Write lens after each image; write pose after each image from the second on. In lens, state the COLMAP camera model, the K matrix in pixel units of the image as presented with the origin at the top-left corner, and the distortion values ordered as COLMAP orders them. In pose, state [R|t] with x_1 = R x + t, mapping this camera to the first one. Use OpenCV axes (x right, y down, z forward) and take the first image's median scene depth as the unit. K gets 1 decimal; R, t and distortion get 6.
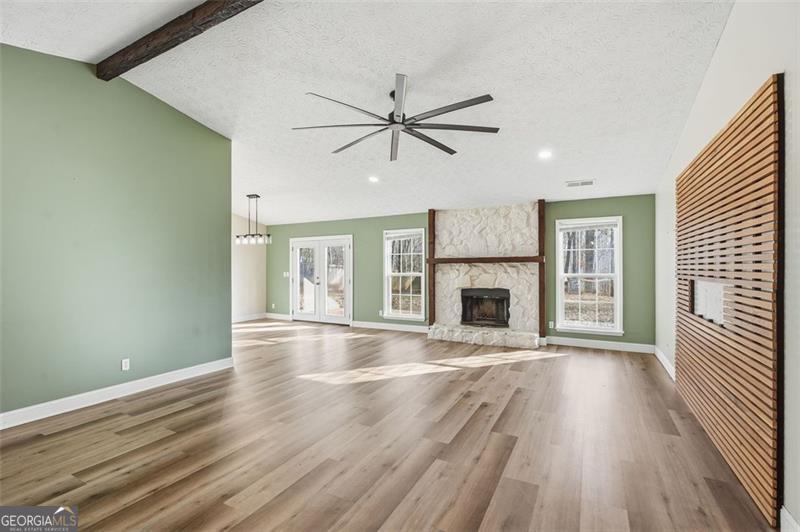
lens RADIAL K [[358.1, 0, 400.0], [0, 358.1, 266.0], [0, 0, 1]] dist [0.002311, 0.000727]
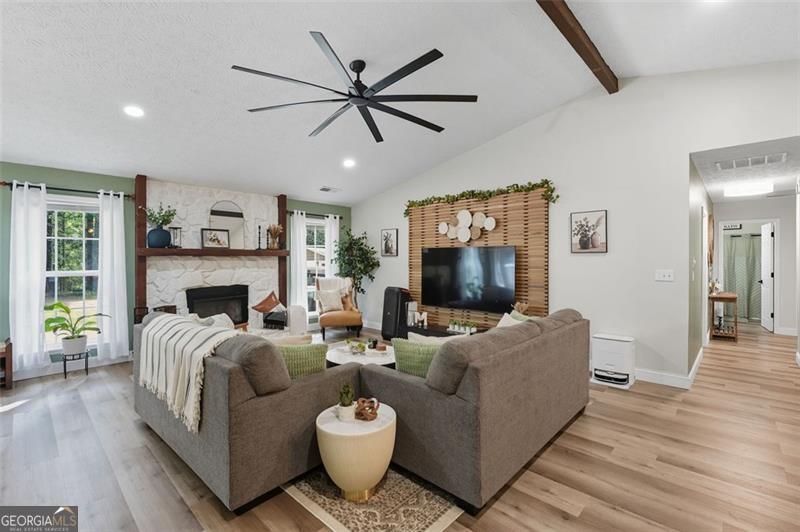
lens RADIAL K [[358.1, 0, 400.0], [0, 358.1, 266.0], [0, 0, 1]] dist [0.002311, 0.000727]
pose [[0.259240, -0.014841, 0.965699, -0.438323], [-0.003002, 0.999865, 0.016172, 0.000052], [-0.965808, -0.007091, 0.259160, 0.354049]]
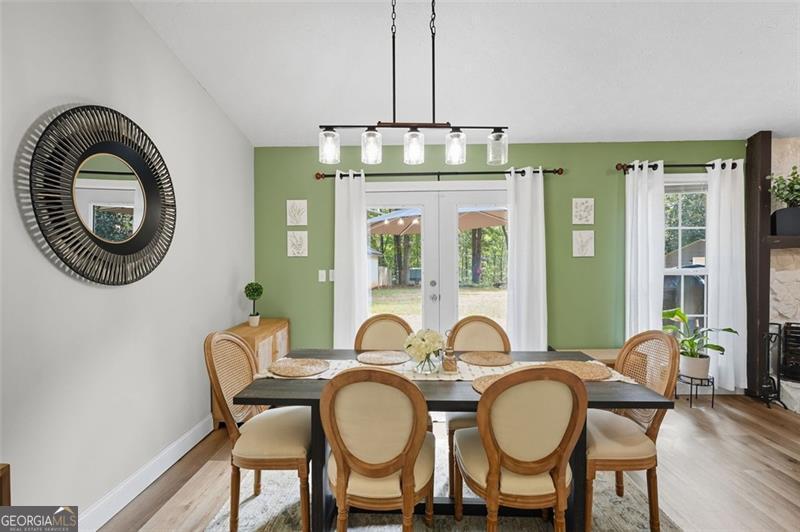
lens RADIAL K [[358.1, 0, 400.0], [0, 358.1, 266.0], [0, 0, 1]] dist [0.002311, 0.000727]
pose [[0.894000, -0.008181, 0.447991, -0.543472], [0.000788, 0.999860, 0.016687, 0.008046], [-0.448065, -0.014566, 0.893882, 0.792193]]
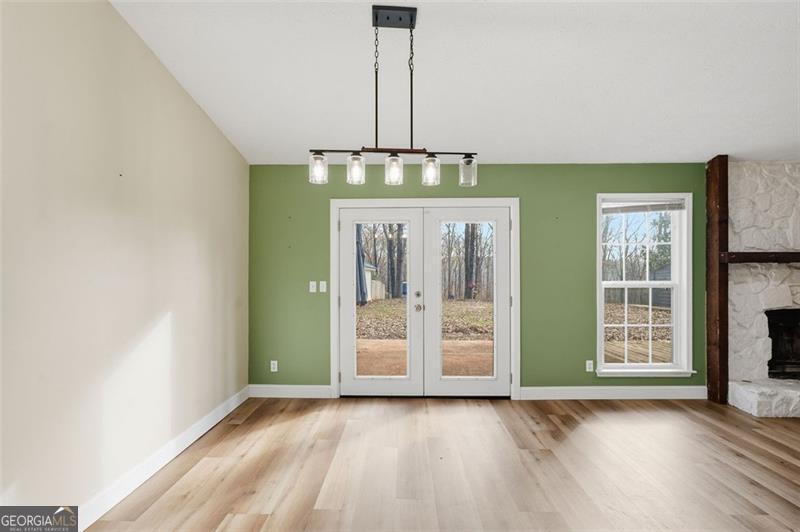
lens RADIAL K [[358.6, 0, 399.6], [0, 358.6, 273.5], [0, 0, 1]] dist [0.001752, 0.000381]
pose [[0.886484, 0.003925, 0.462742, -0.547988], [-0.003651, 0.999992, -0.001488, 0.010779], [-0.462745, -0.000370, 0.886492, 0.760375]]
